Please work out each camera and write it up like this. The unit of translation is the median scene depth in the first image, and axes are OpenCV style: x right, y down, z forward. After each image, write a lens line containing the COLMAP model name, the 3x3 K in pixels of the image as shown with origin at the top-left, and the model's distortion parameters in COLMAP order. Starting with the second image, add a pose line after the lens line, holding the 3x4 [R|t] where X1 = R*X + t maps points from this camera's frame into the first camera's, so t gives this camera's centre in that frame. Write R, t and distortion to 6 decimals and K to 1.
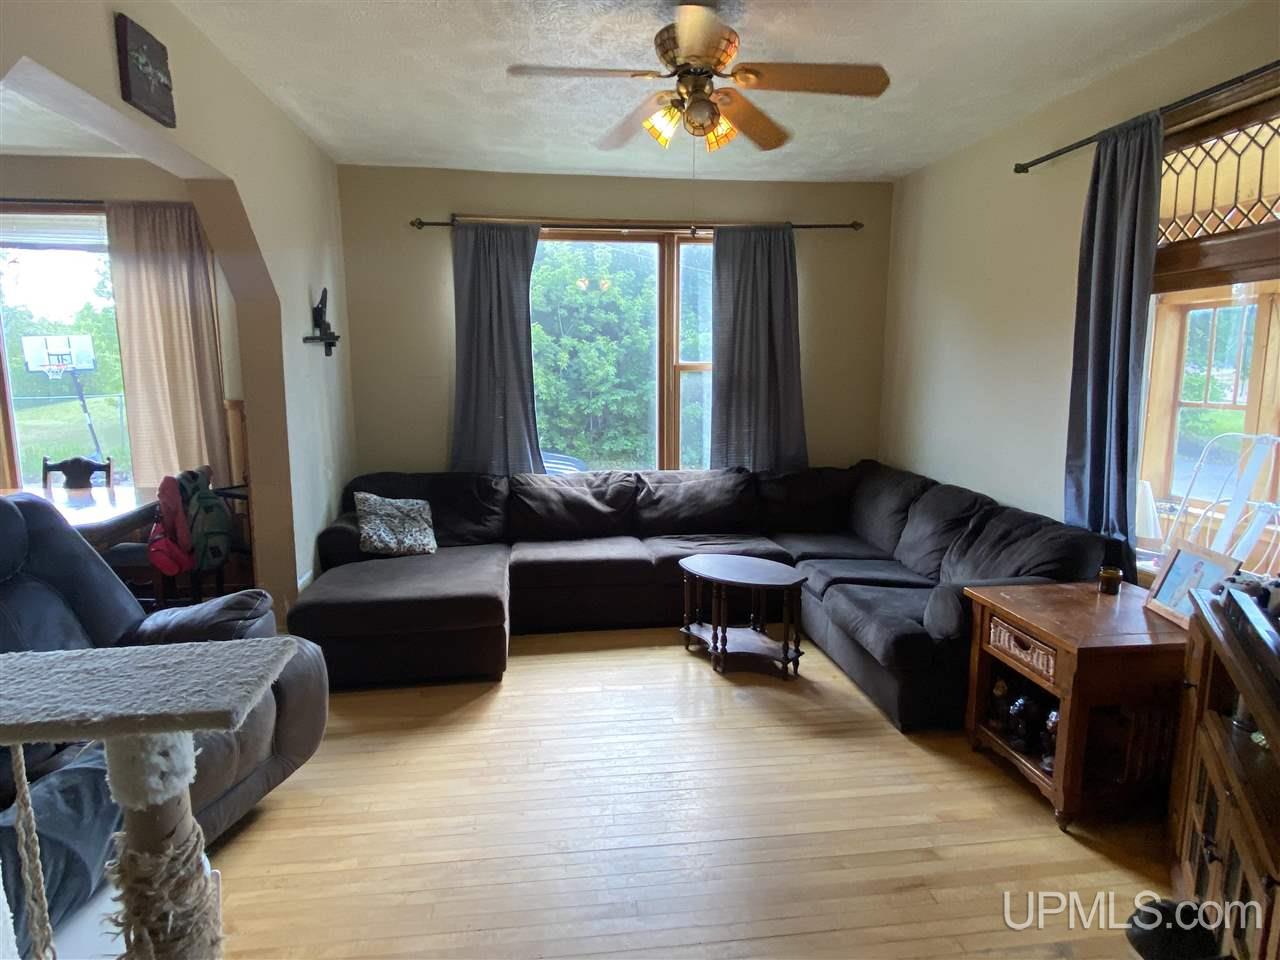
lens RADIAL K [[725.8, 0, 645.1], [0, 725.8, 478.3], [0, 0, 1]] dist [0.041204, -0.045233]
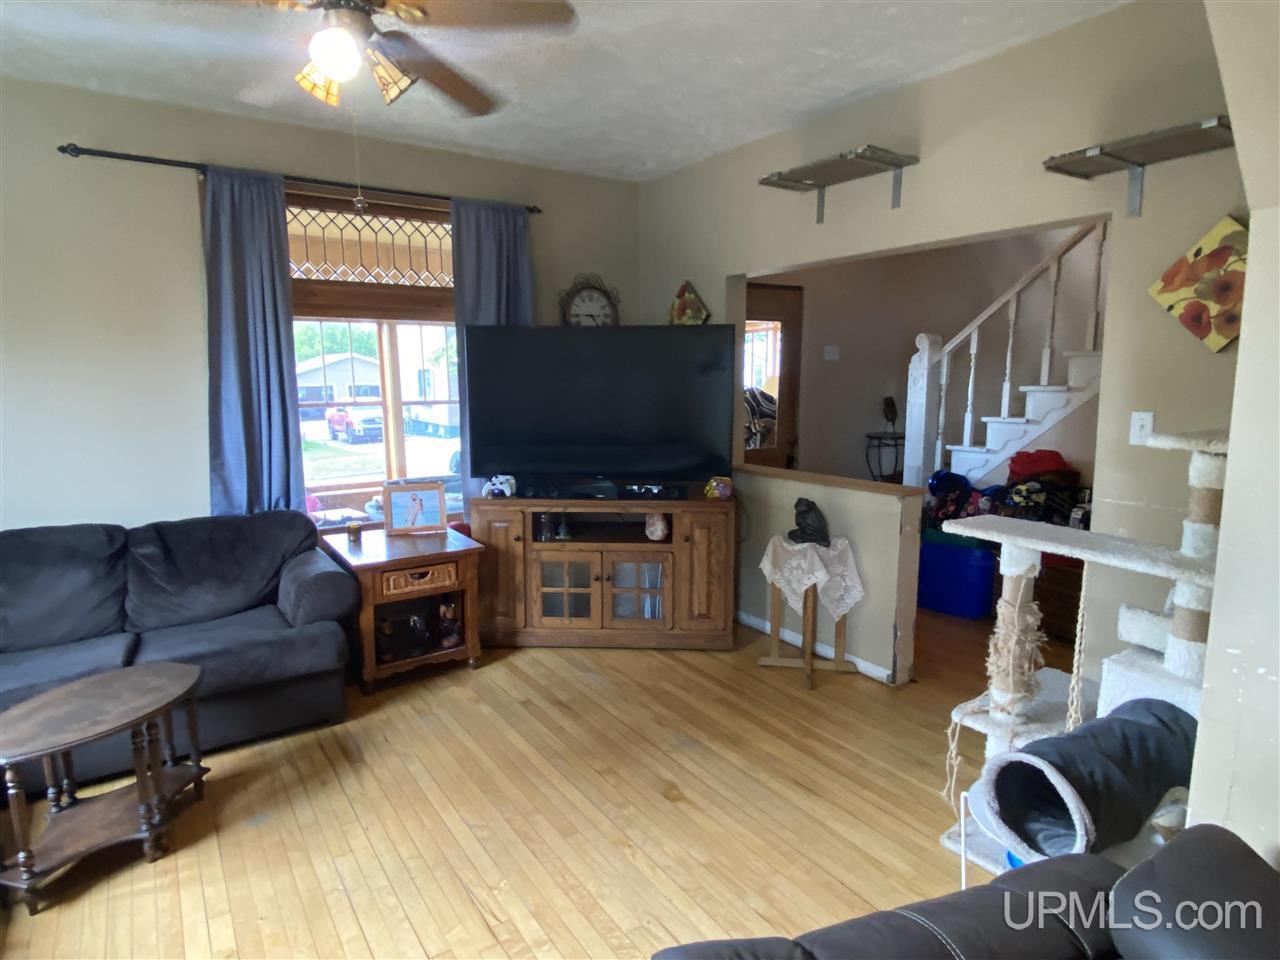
lens RADIAL K [[725.8, 0, 641.5], [0, 725.8, 482.9], [0, 0, 1]] dist [0.041204, -0.045233]
pose [[-0.457013, -0.130050, 0.879901, -0.713869], [0.129172, 0.969062, 0.210319, -0.146369], [-0.880031, 0.209777, -0.426075, 0.998857]]
